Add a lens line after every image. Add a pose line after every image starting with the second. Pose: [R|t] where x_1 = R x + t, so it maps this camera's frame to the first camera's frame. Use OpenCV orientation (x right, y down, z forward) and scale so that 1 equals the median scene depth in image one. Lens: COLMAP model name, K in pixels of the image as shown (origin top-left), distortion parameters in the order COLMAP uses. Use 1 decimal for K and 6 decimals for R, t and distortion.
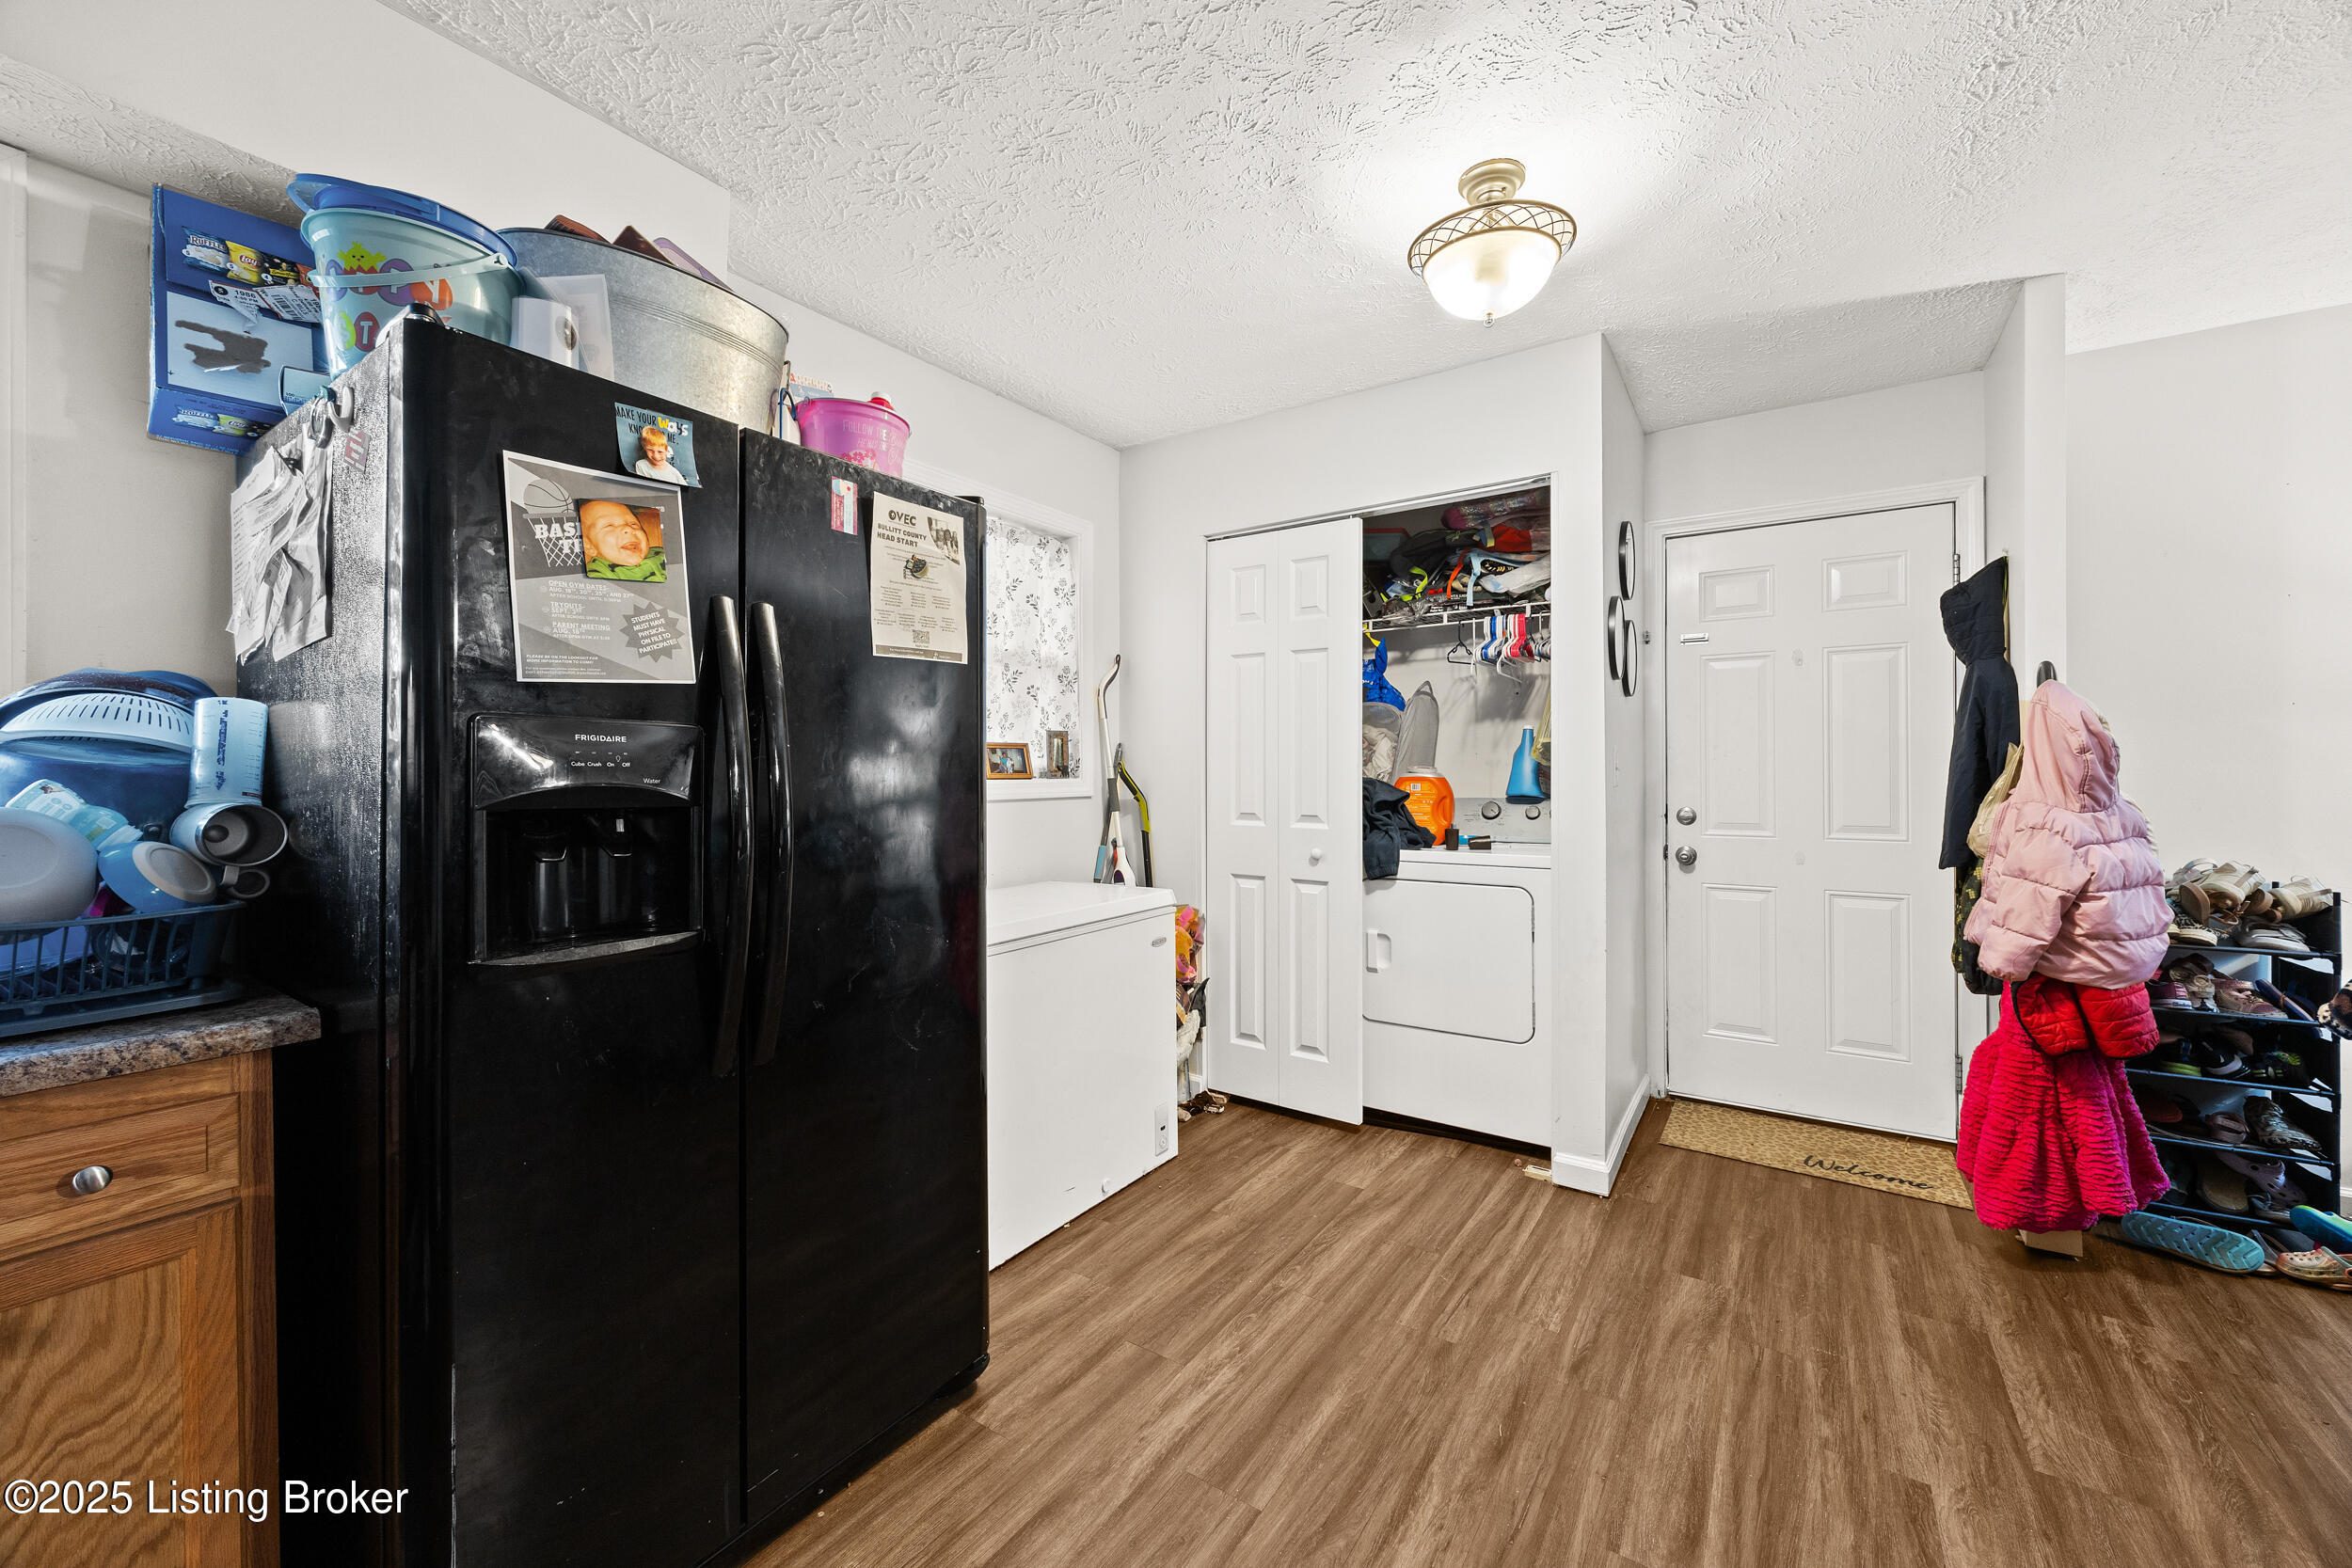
lens RADIAL K [[903.7, 0, 1188.9], [0, 903.7, 763.9], [0, 0, 1]] dist [-0.002675, 0.000639]
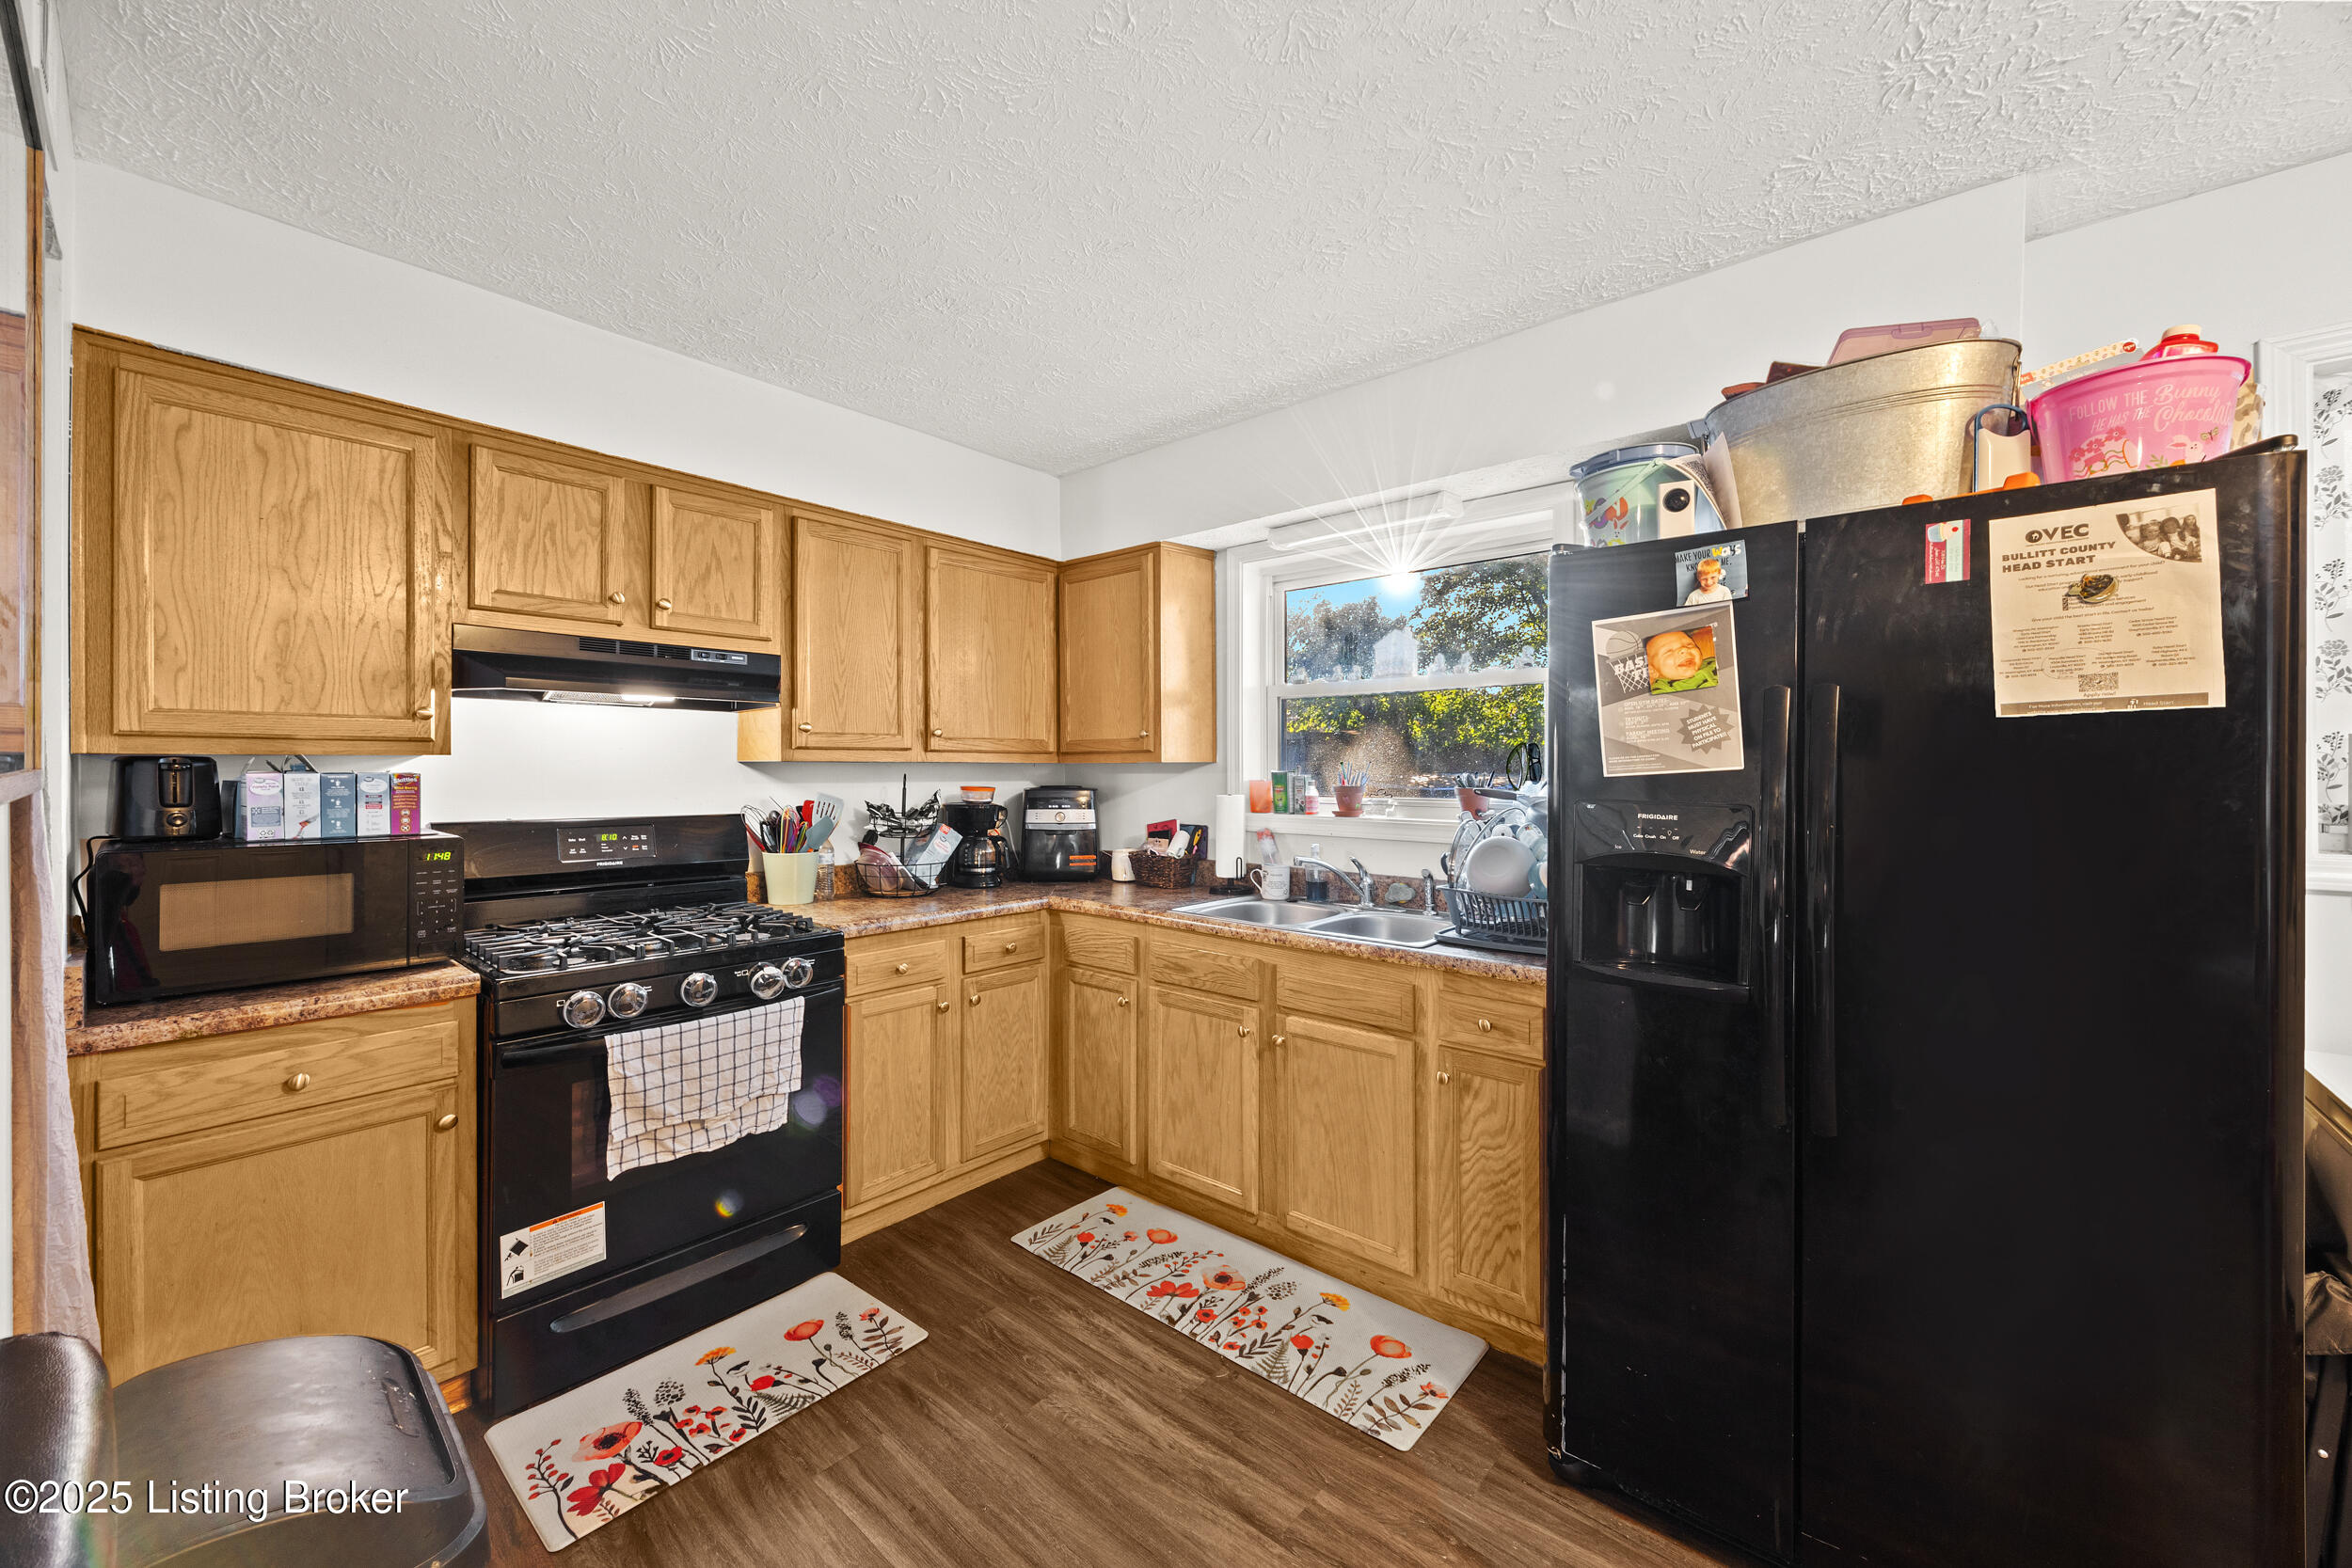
lens RADIAL K [[903.7, 0, 1185.2], [0, 903.7, 765.8], [0, 0, 1]] dist [-0.002675, 0.000639]
pose [[-0.121152, -0.002021, -0.992632, 0.574206], [0.004427, 0.999987, -0.002576, -0.079468], [0.992624, -0.004707, -0.121141, 0.373578]]
